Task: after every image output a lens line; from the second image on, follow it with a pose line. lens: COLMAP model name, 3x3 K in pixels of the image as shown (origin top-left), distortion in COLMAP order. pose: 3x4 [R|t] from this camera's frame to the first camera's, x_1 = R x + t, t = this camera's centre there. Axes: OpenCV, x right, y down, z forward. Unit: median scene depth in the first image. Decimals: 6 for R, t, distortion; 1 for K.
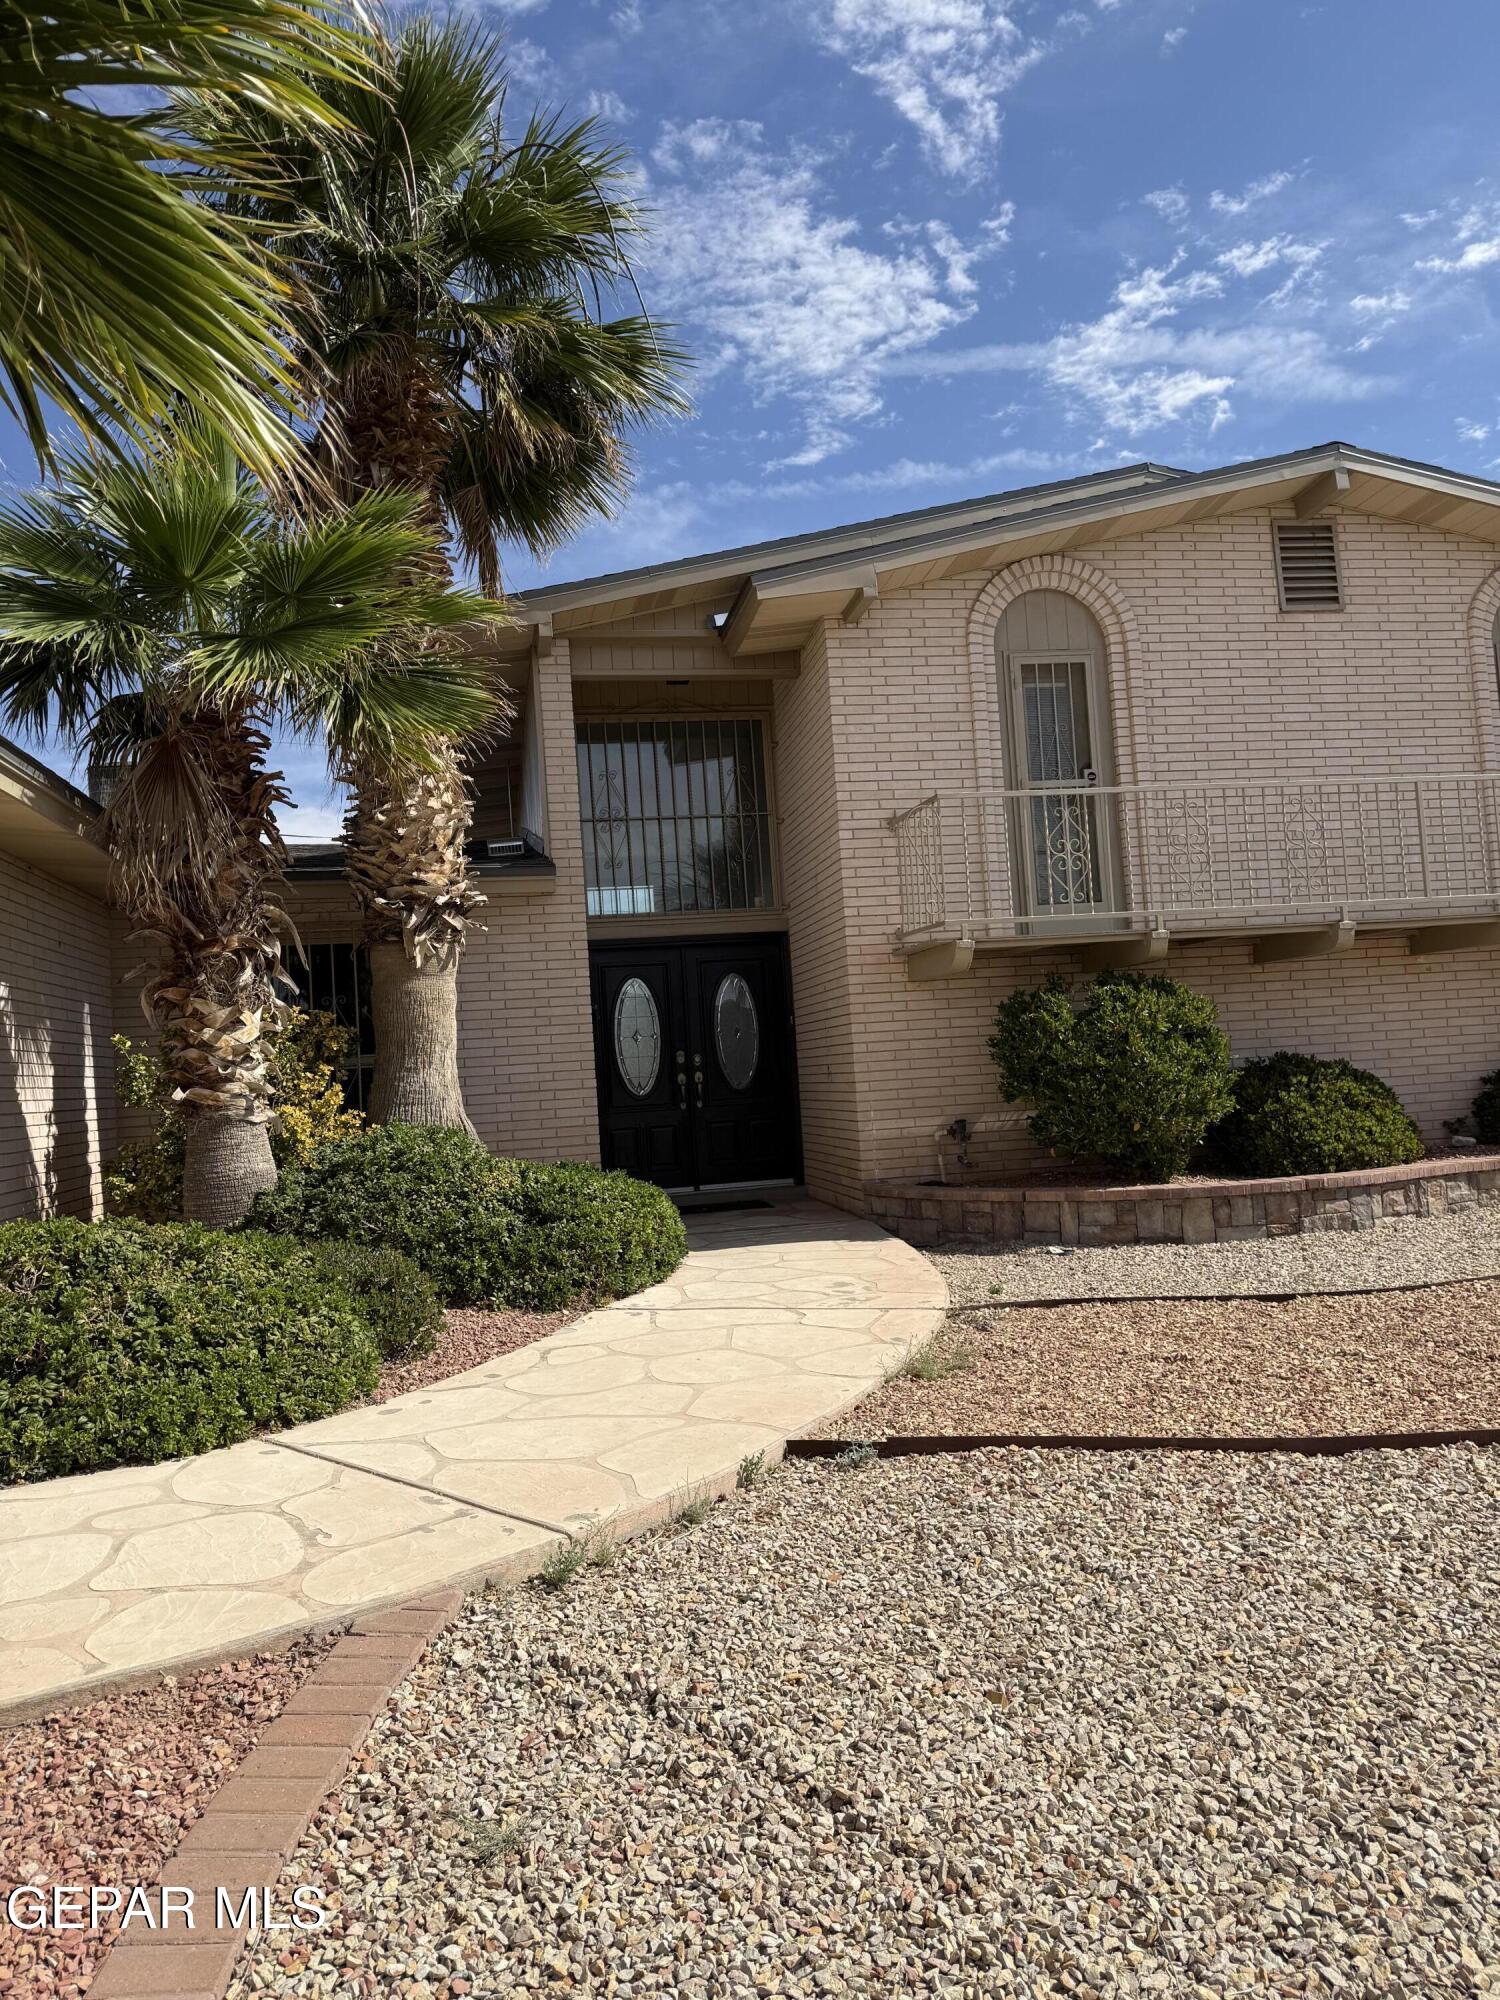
lens RADIAL K [[1382.4, 0, 749.8], [0, 1382.4, 997.9], [0, 0, 1]] dist [0.038436, -0.015987]
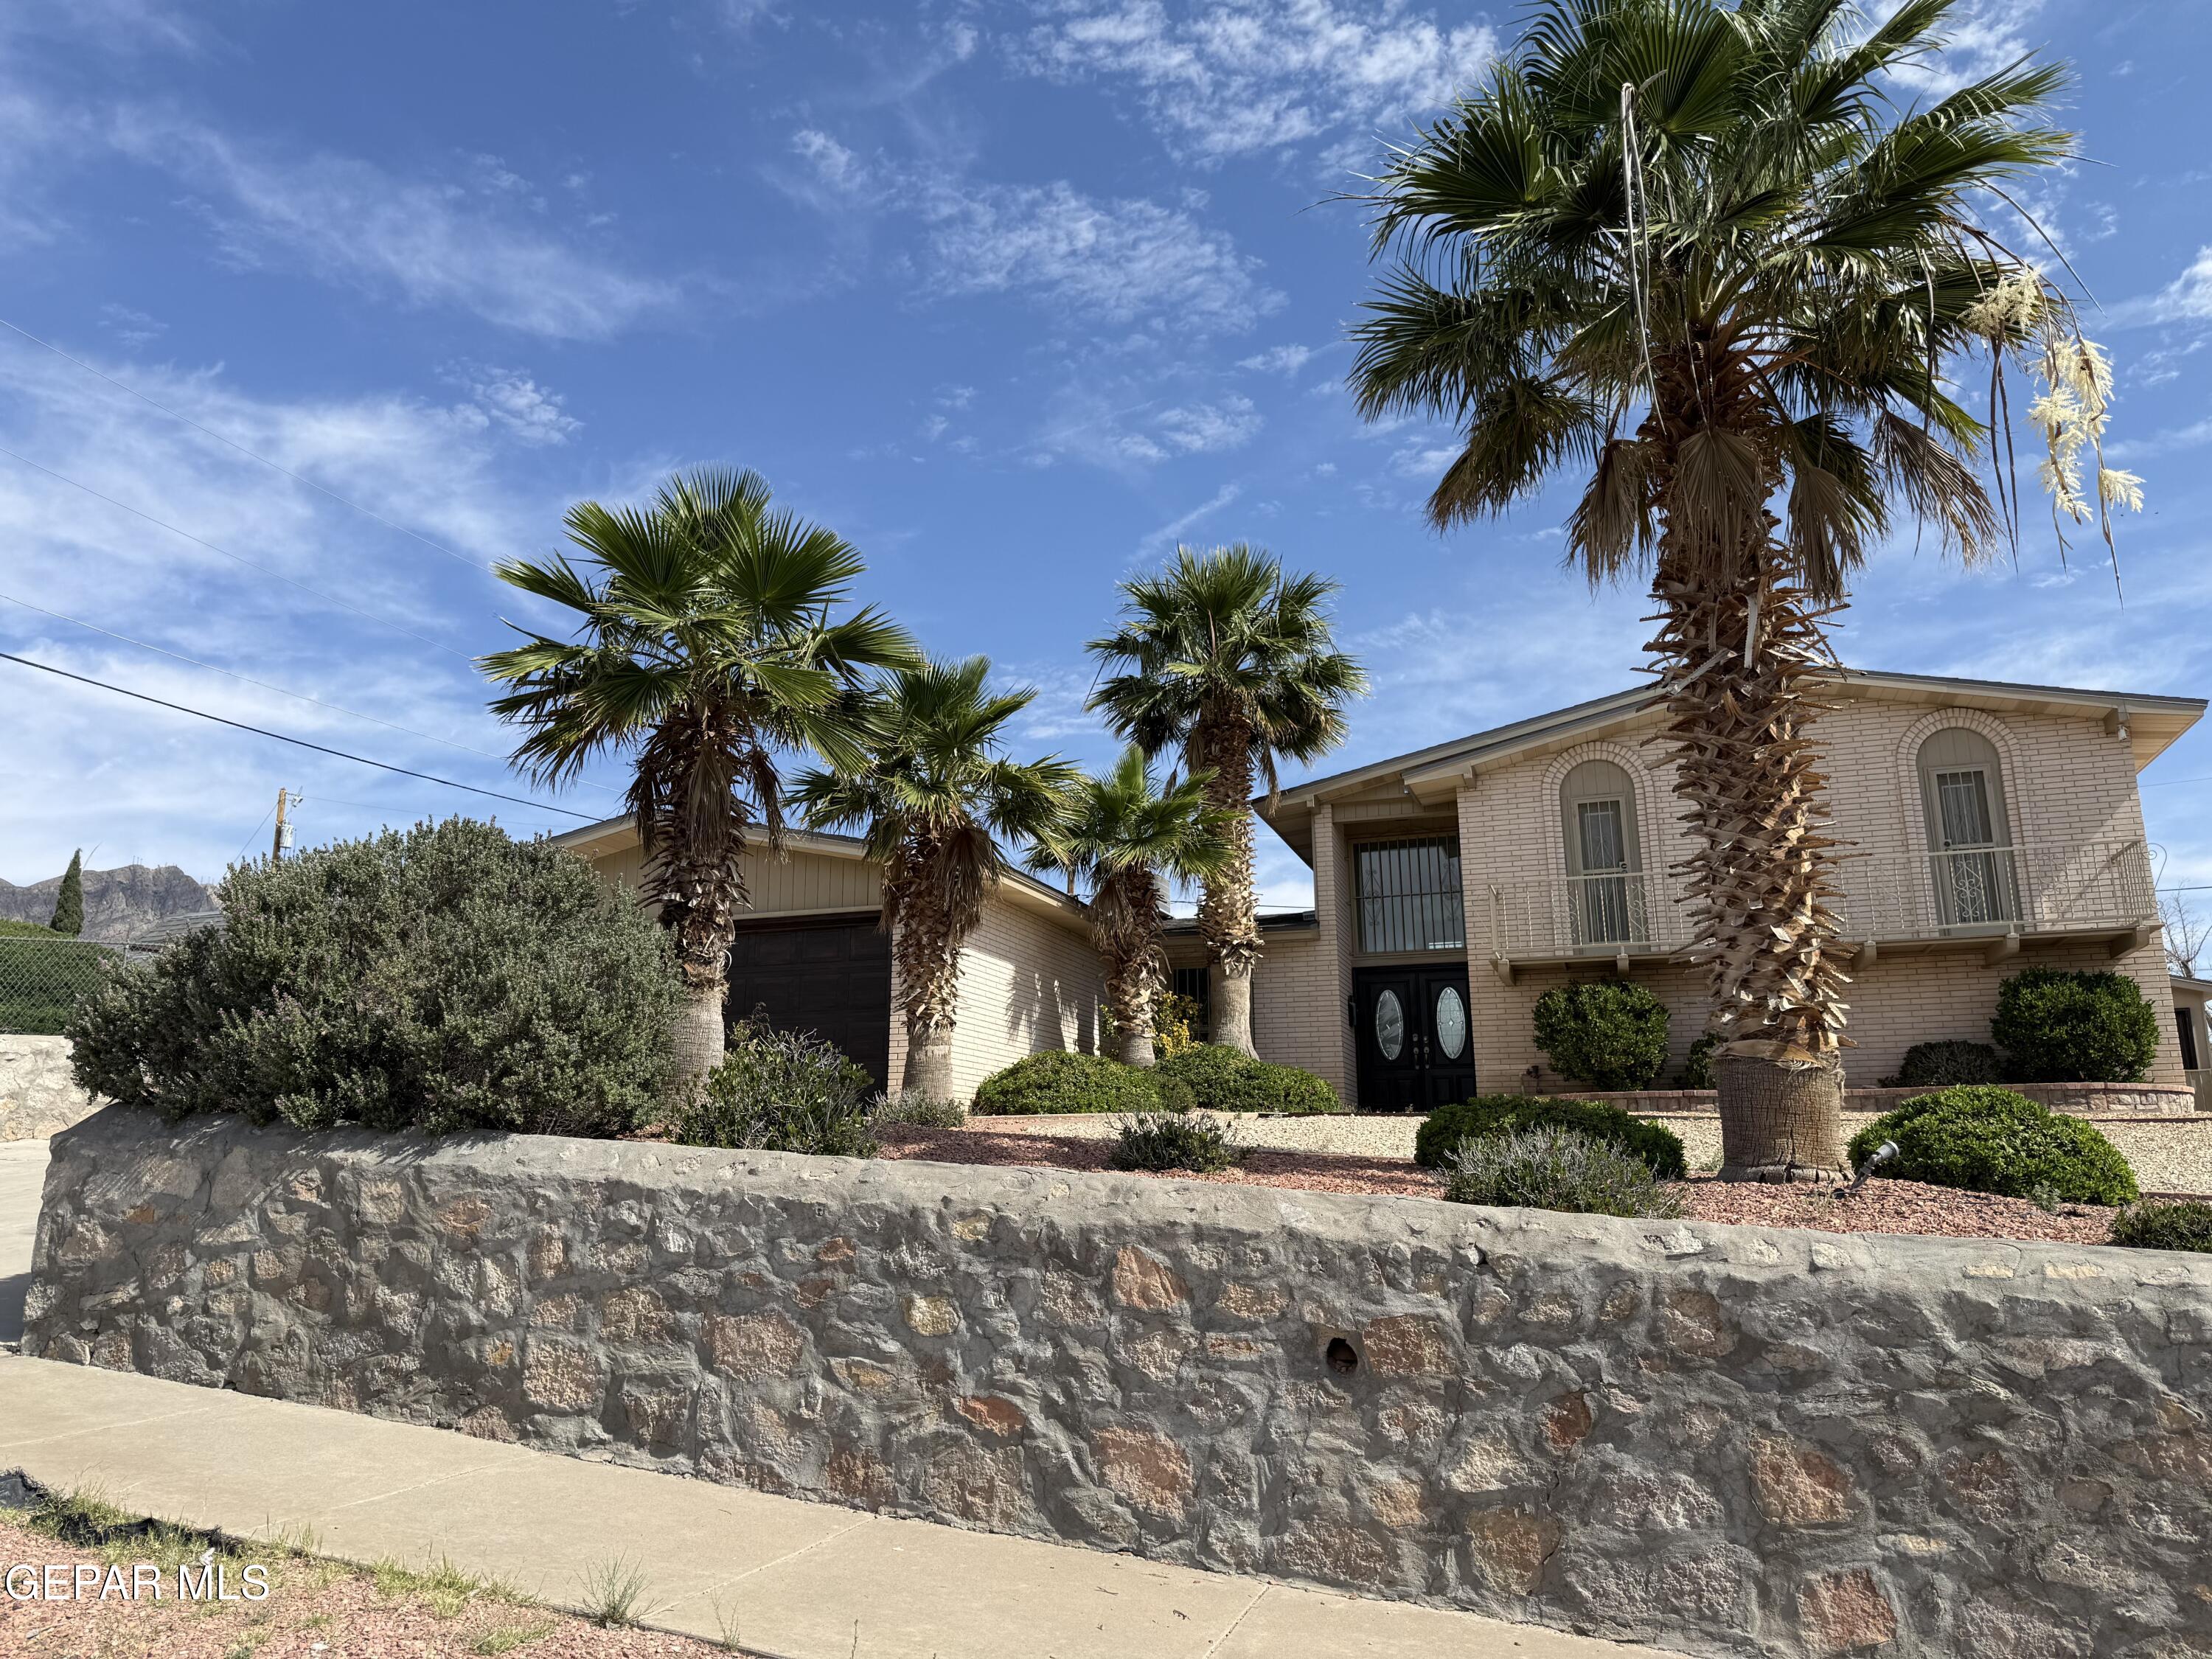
lens RADIAL K [[1528.9, 0, 1109.9], [0, 1528.9, 826.1], [0, 0, 1]] dist [0.038436, -0.015987]
pose [[0.874776, -0.055132, -0.481381, 0.738499], [-0.024427, 0.987224, -0.157455, 0.126047], [0.483912, 0.149496, 0.862253, -1.130828]]
